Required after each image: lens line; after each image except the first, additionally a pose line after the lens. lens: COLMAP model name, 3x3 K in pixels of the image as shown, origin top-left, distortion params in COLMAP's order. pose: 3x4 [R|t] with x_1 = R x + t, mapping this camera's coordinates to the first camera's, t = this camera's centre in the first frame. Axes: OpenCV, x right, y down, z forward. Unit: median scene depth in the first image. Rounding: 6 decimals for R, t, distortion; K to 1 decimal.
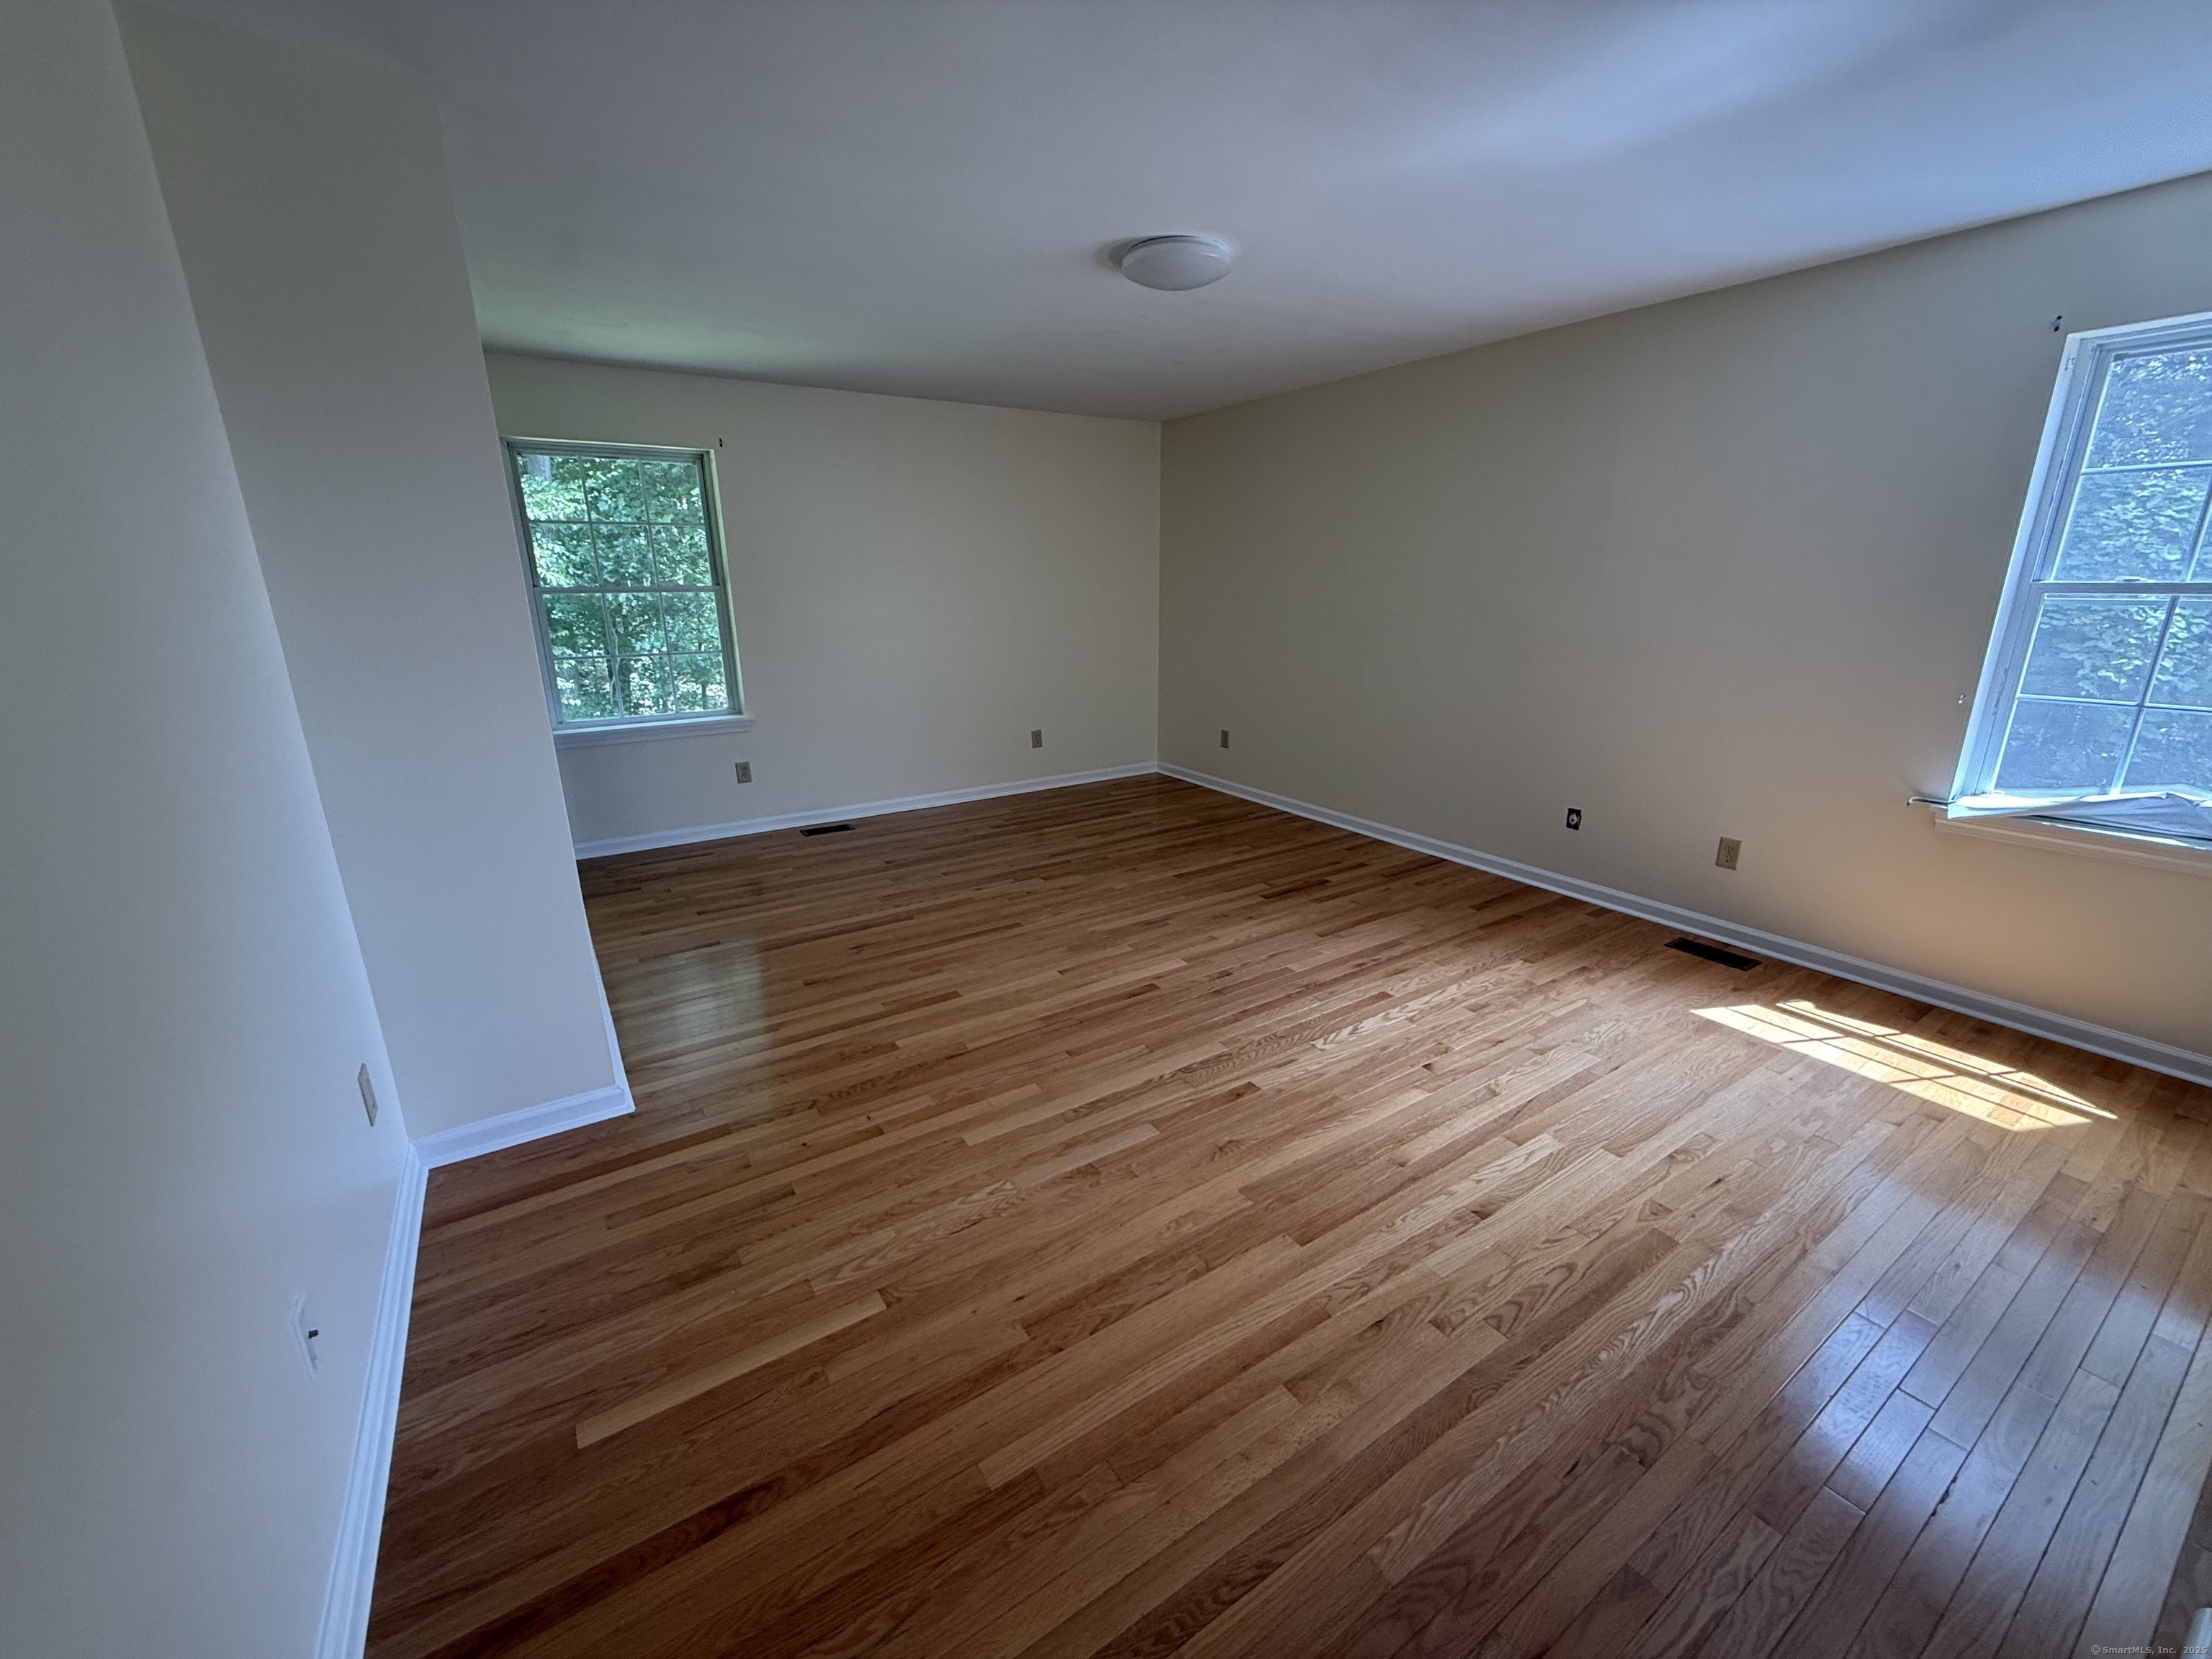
lens RADIAL K [[883.7, 0, 1106.7], [0, 883.7, 831.1], [0, 0, 1]] dist [0.000105, -0.000494]
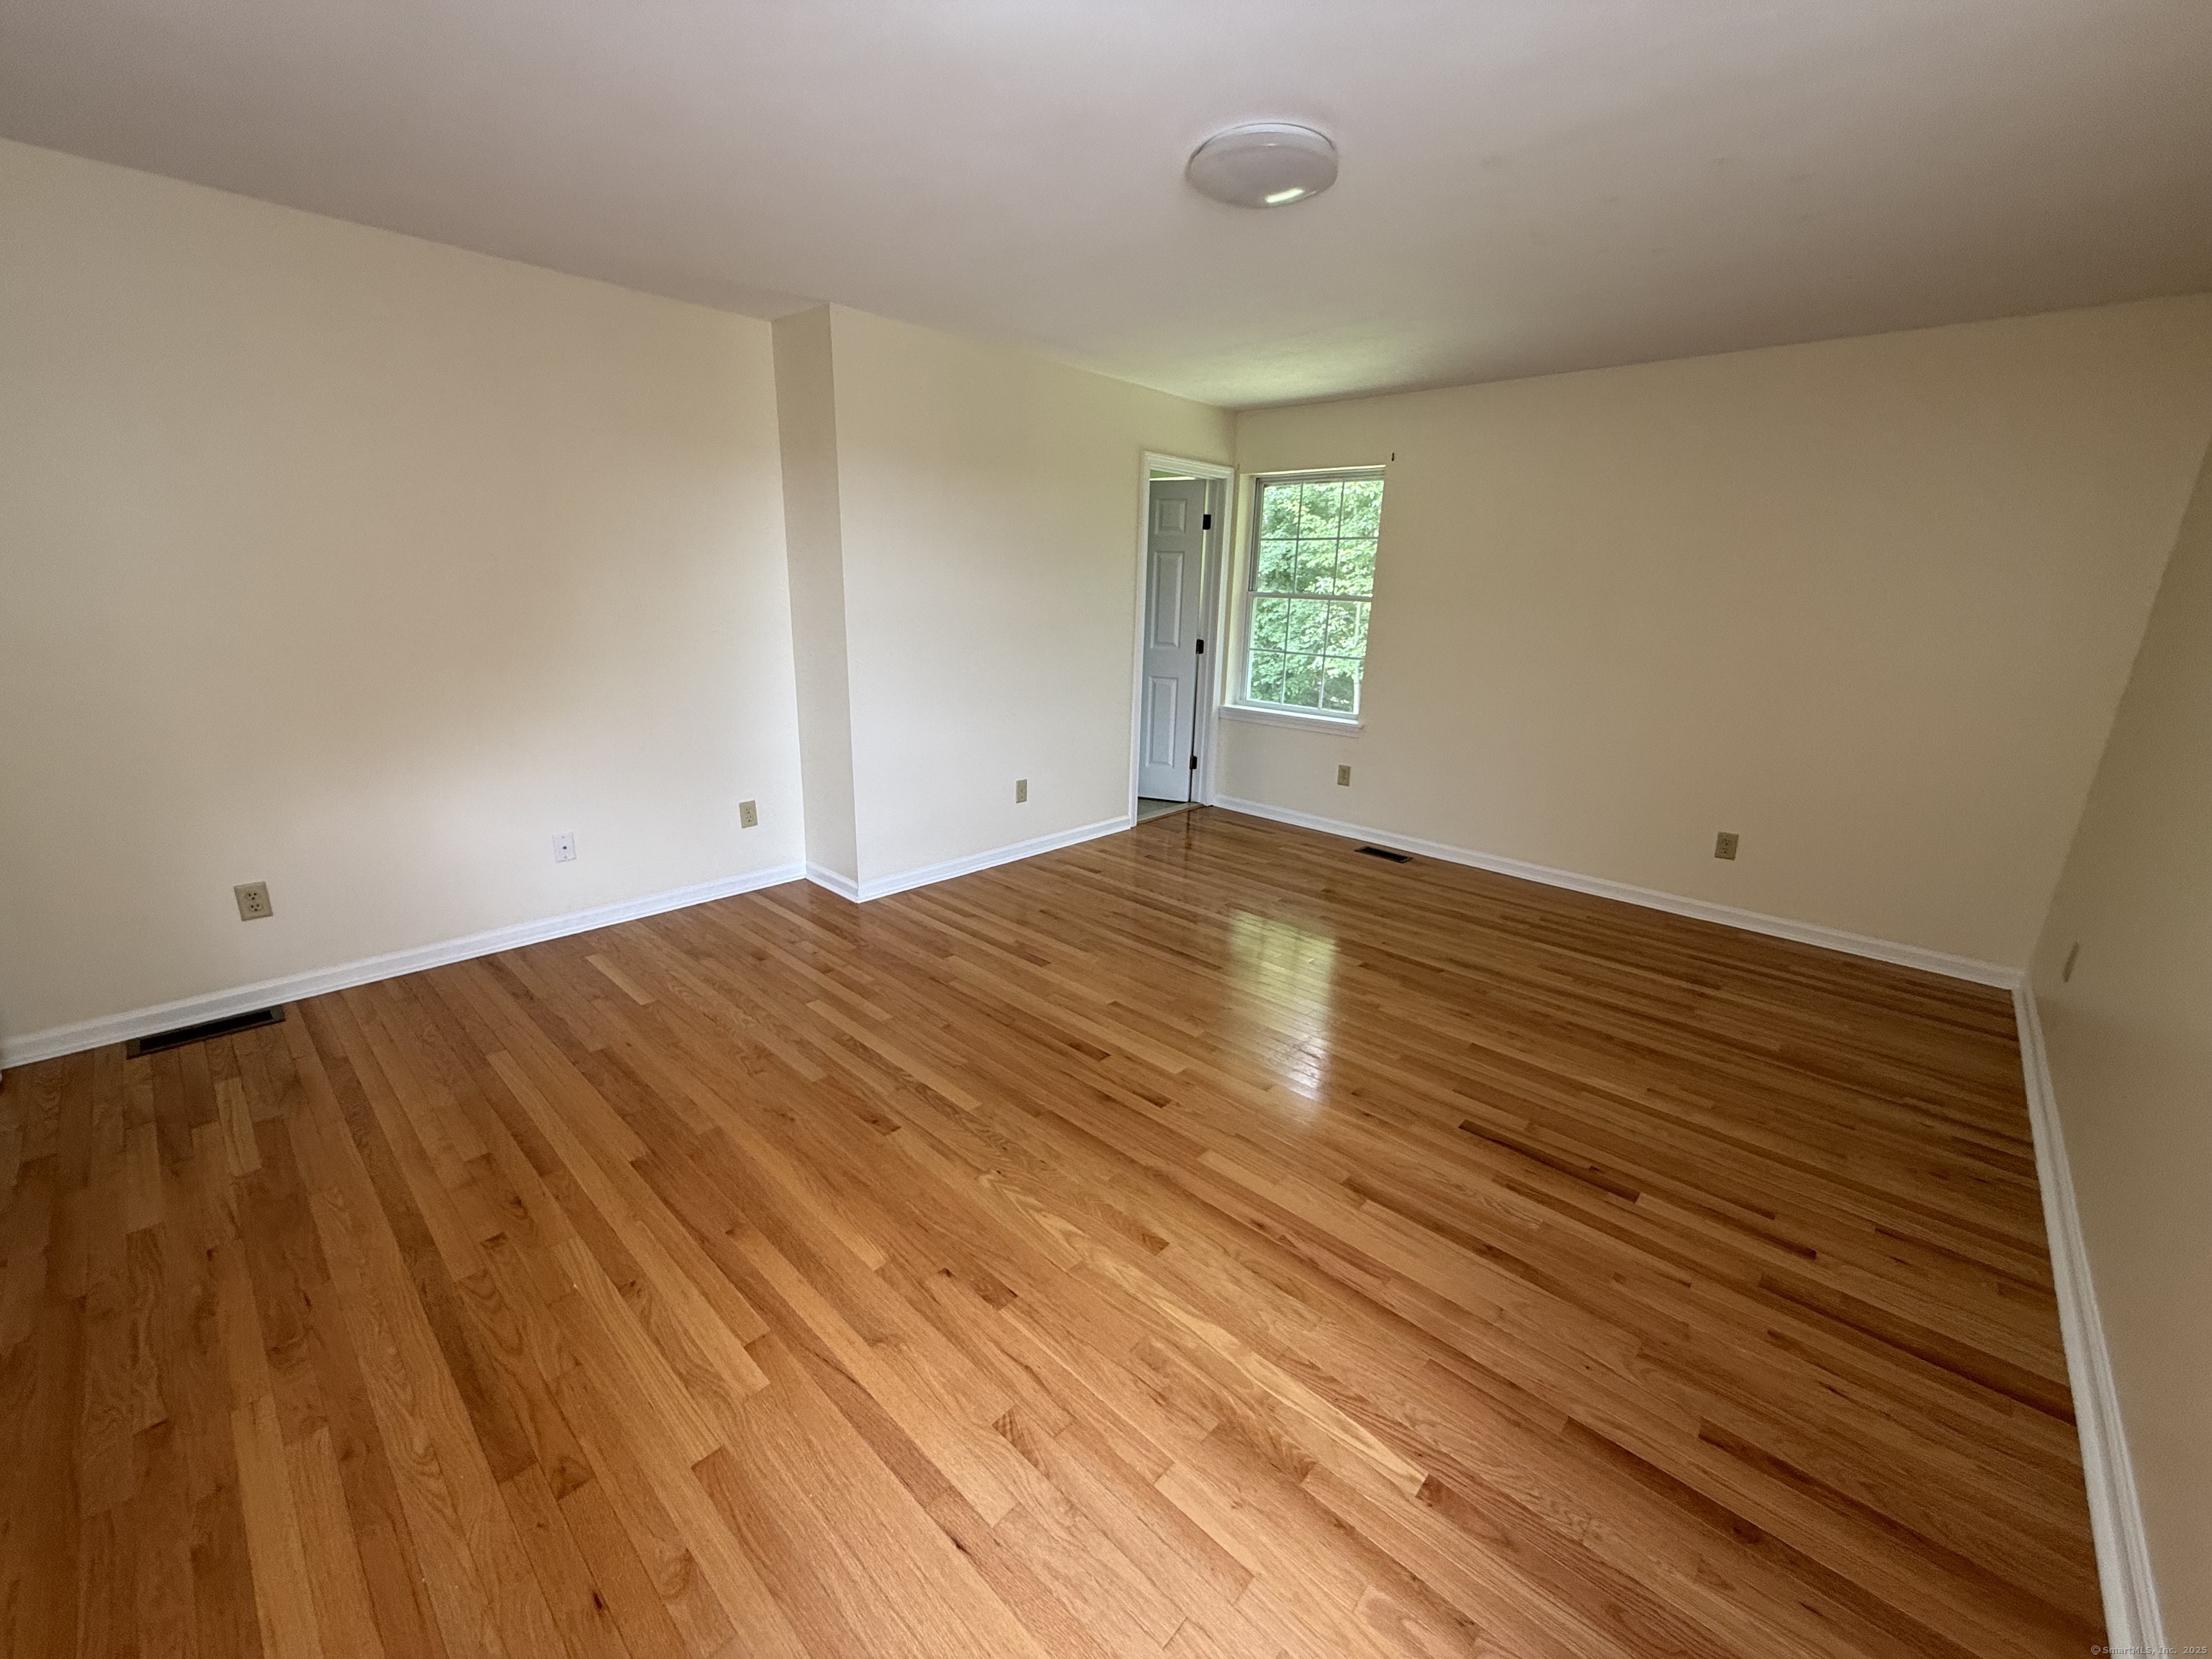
lens RADIAL K [[883.7, 0, 1089.0], [0, 883.7, 821.0], [0, 0, 1]] dist [0.000105, -0.000494]
pose [[0.233876, 0.268313, -0.934511, 0.718816], [-0.299910, 0.934206, 0.193168, -0.181844], [0.924855, 0.235091, 0.298958, 0.613879]]
